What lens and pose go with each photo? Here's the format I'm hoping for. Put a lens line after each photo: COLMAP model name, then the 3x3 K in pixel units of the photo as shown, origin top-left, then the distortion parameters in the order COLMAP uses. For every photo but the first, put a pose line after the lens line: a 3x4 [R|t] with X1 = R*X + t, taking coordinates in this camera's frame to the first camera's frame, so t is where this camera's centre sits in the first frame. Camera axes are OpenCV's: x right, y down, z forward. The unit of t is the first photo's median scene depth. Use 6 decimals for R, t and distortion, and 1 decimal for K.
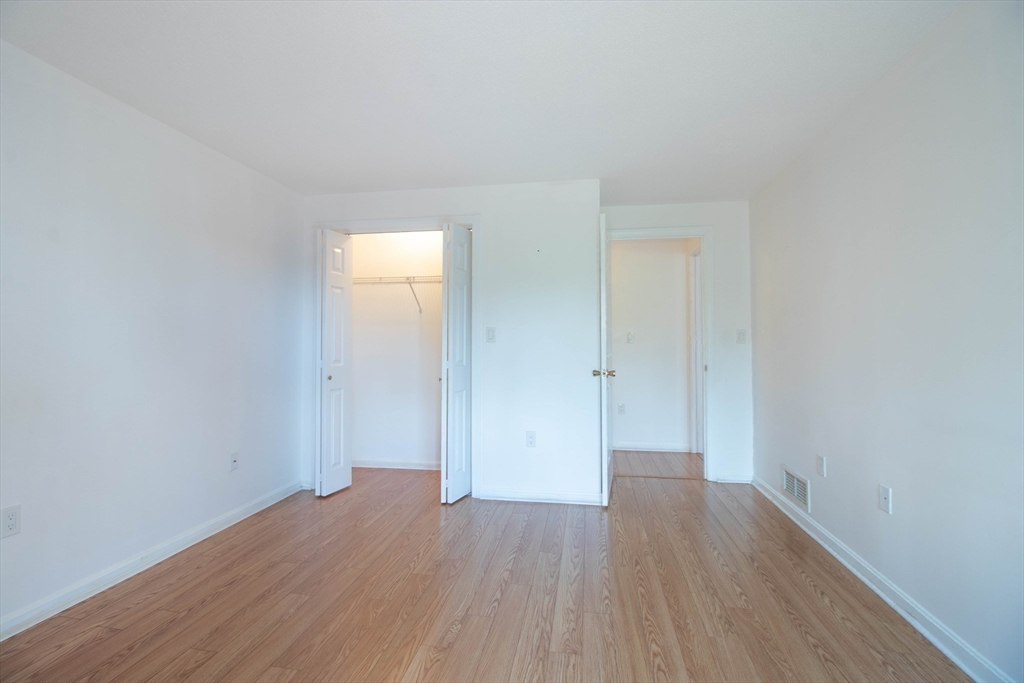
lens RADIAL K [[474.8, 0, 512.9], [0, 474.8, 339.9], [0, 0, 1]] dist [-0.020070, -0.002557]
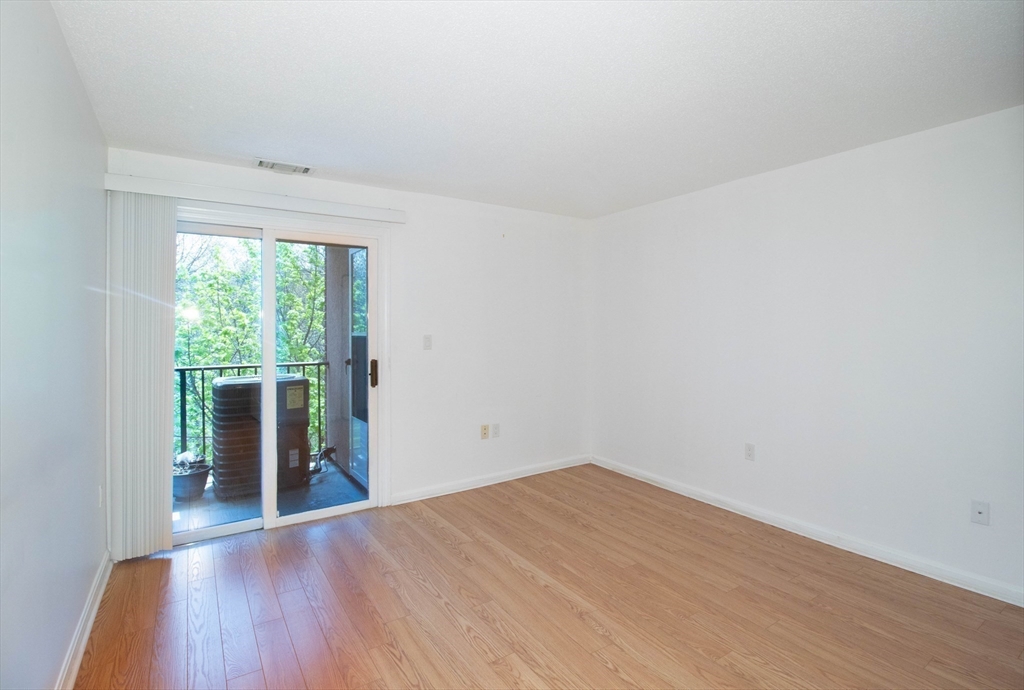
lens RADIAL K [[474.8, 0, 514.0], [0, 474.8, 337.3], [0, 0, 1]] dist [-0.020070, -0.002557]
pose [[-0.741992, 0.015602, -0.670227, 0.709178], [0.010418, 0.999877, 0.011742, -0.063222], [0.670328, 0.001730, -0.742063, 1.619563]]
